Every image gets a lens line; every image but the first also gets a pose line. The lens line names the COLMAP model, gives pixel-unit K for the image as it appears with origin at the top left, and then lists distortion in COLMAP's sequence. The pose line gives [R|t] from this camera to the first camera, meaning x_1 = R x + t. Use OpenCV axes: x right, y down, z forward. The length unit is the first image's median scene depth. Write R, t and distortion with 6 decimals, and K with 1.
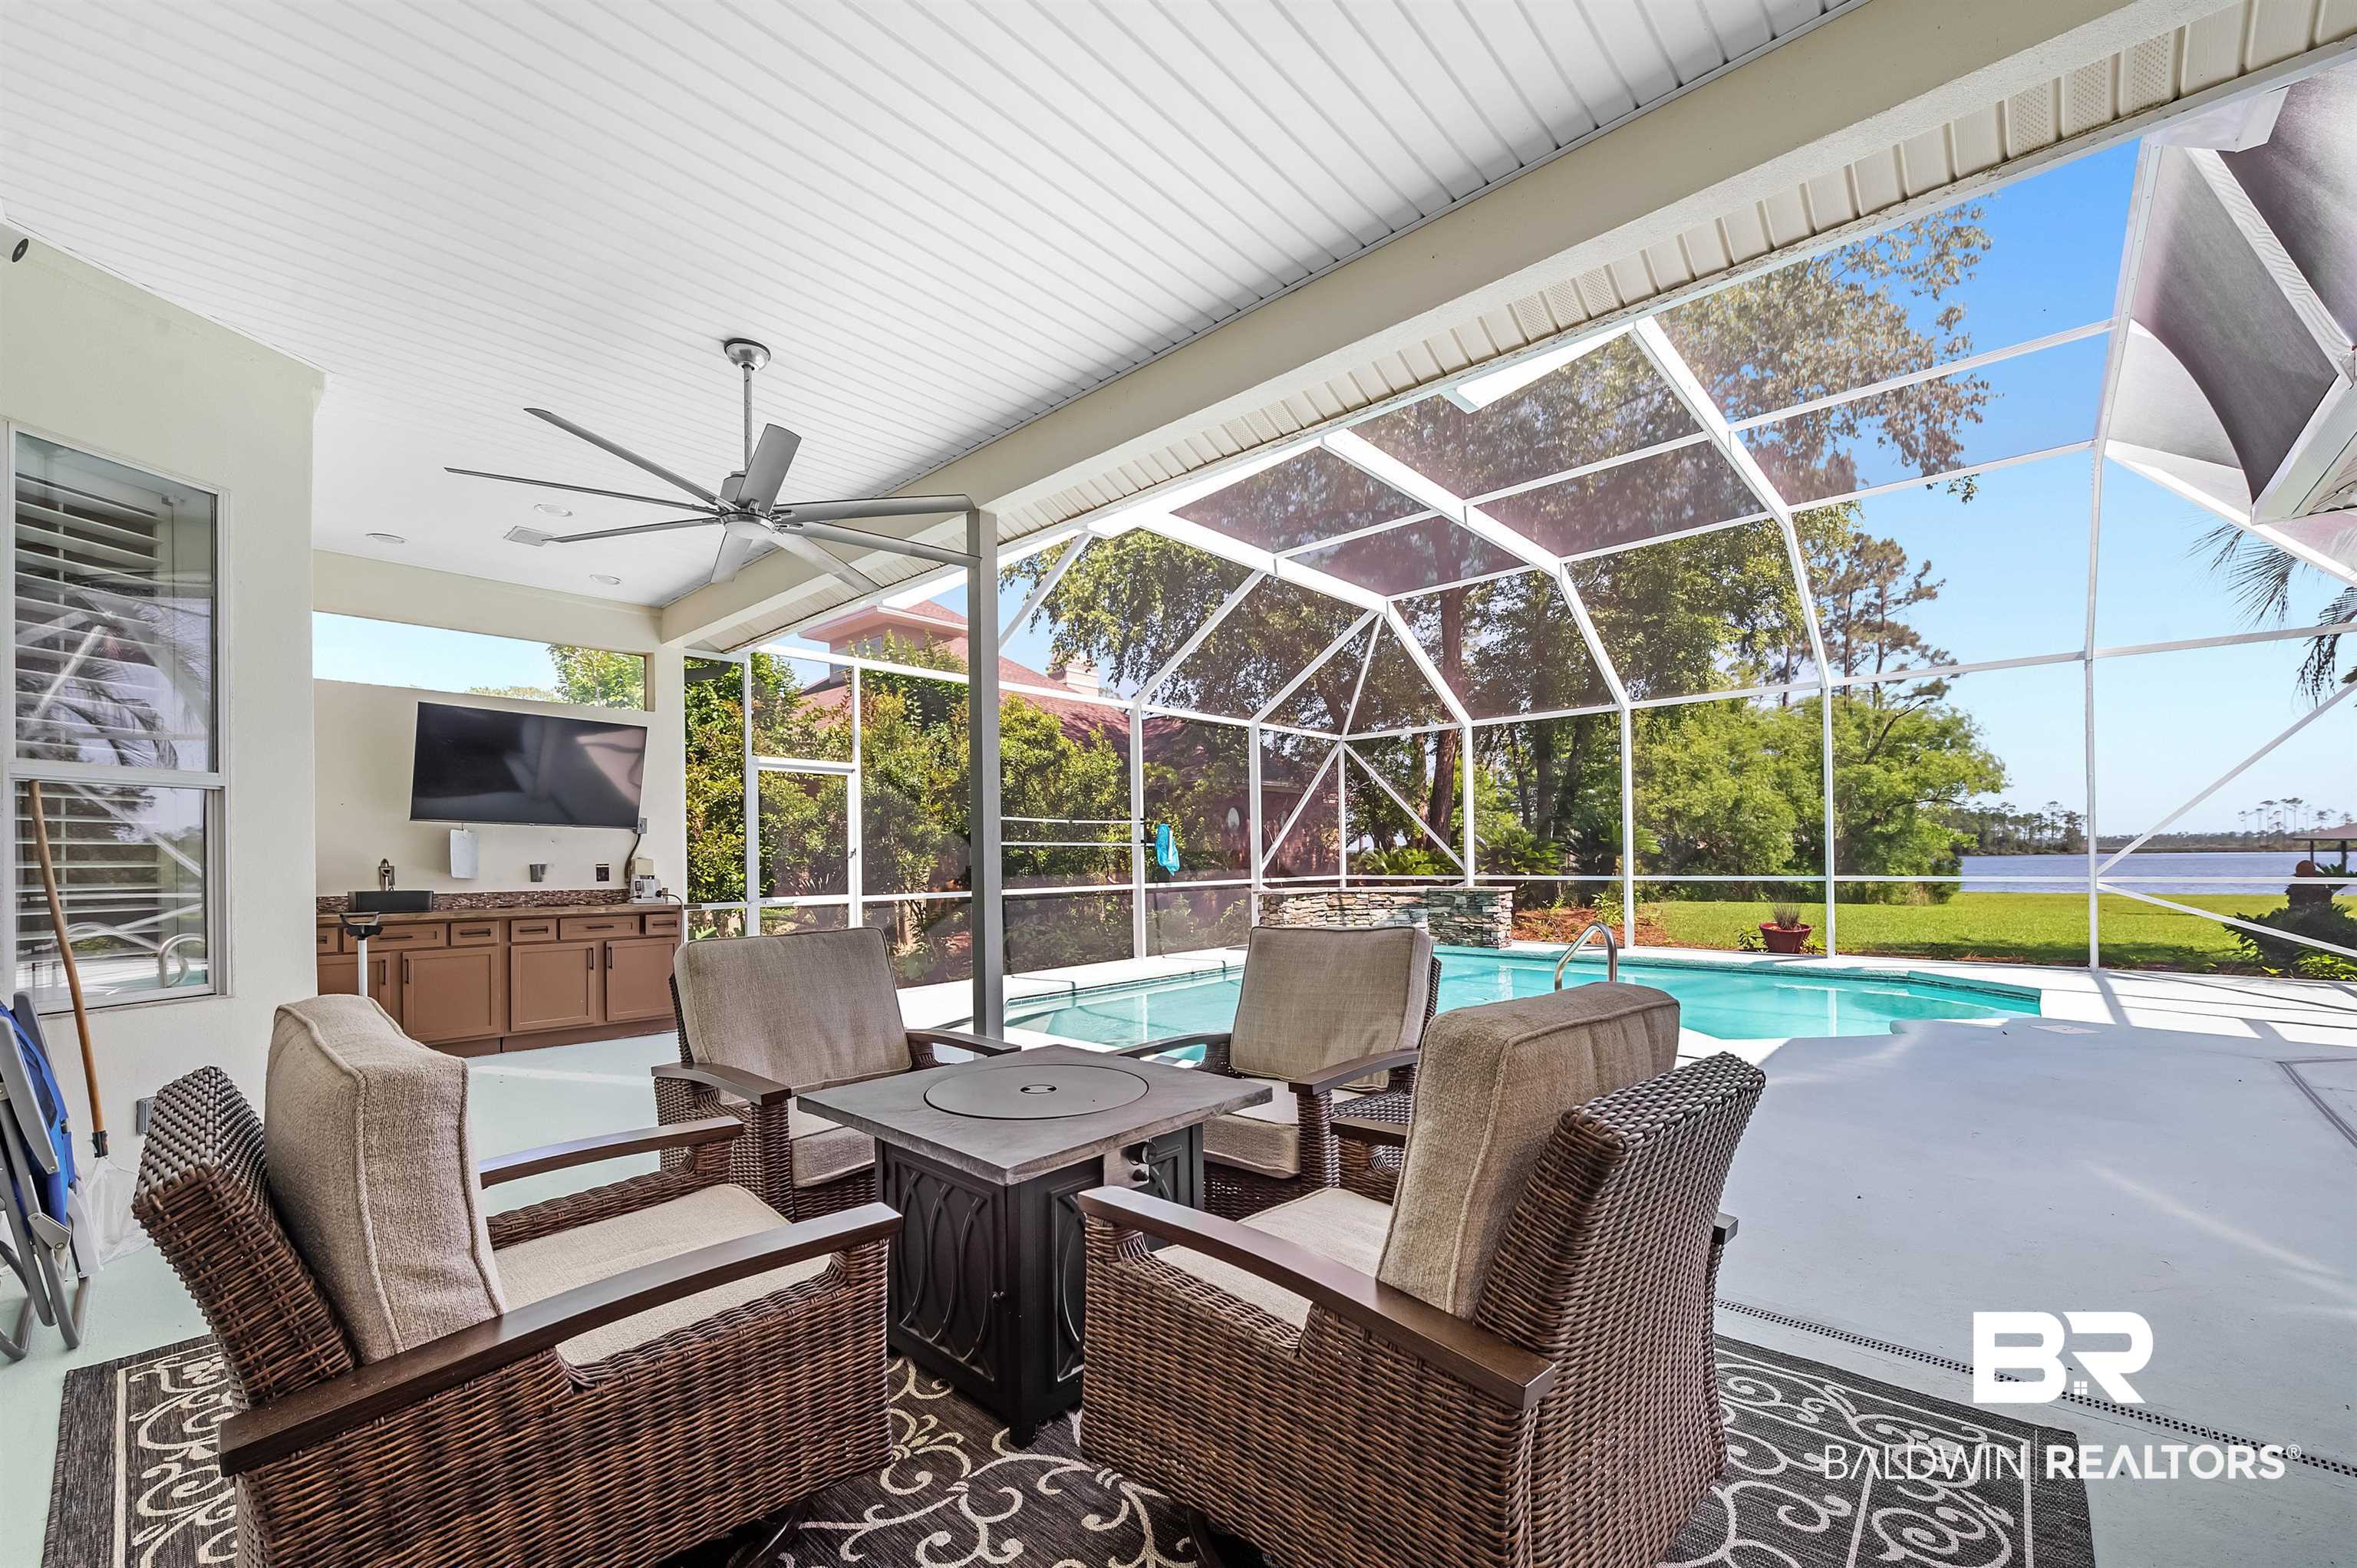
lens RADIAL K [[948.8, 0, 1178.9], [0, 948.8, 853.2], [0, 0, 1]] dist [-0.001396, -0.000023]
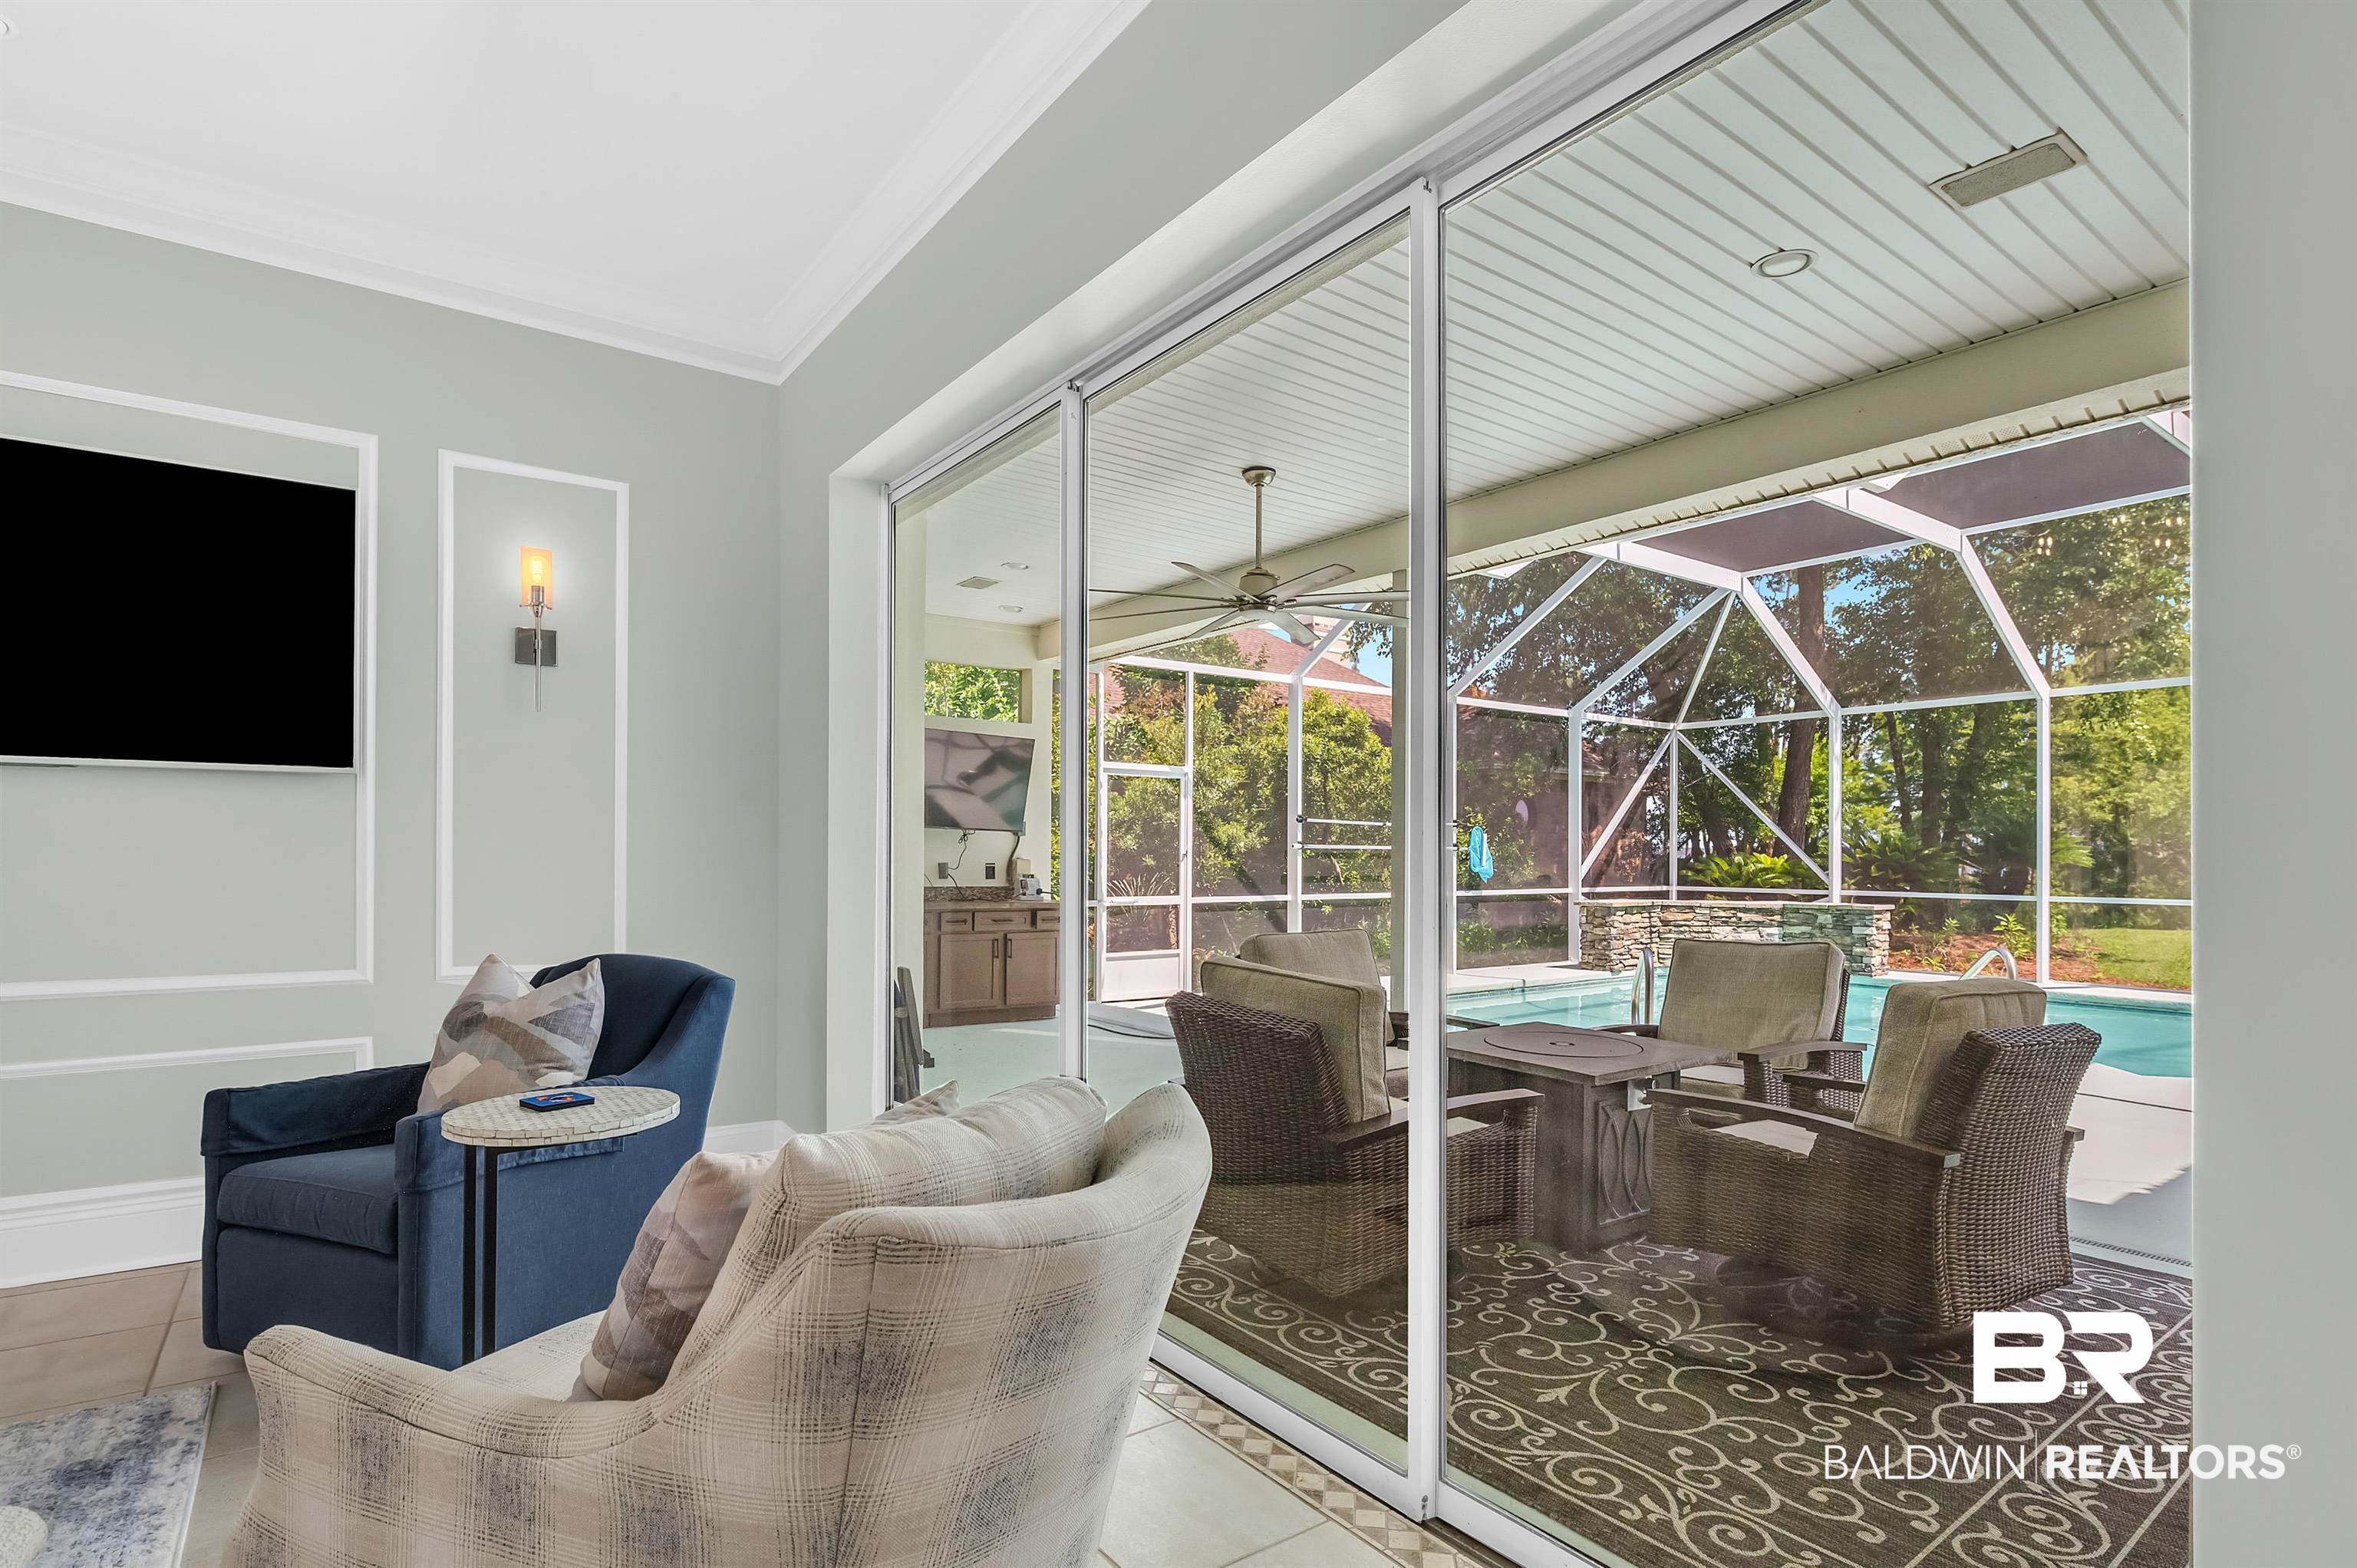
lens RADIAL K [[1161.4, 0, 1188.3], [0, 1161.4, 848.4], [0, 0, 1]] dist [-0.002164, -0.000291]
pose [[0.980092, 0.018458, -0.197685, -0.065187], [-0.018062, 0.999830, 0.003807, -0.008635], [0.197722, -0.000161, 0.980258, -0.154354]]
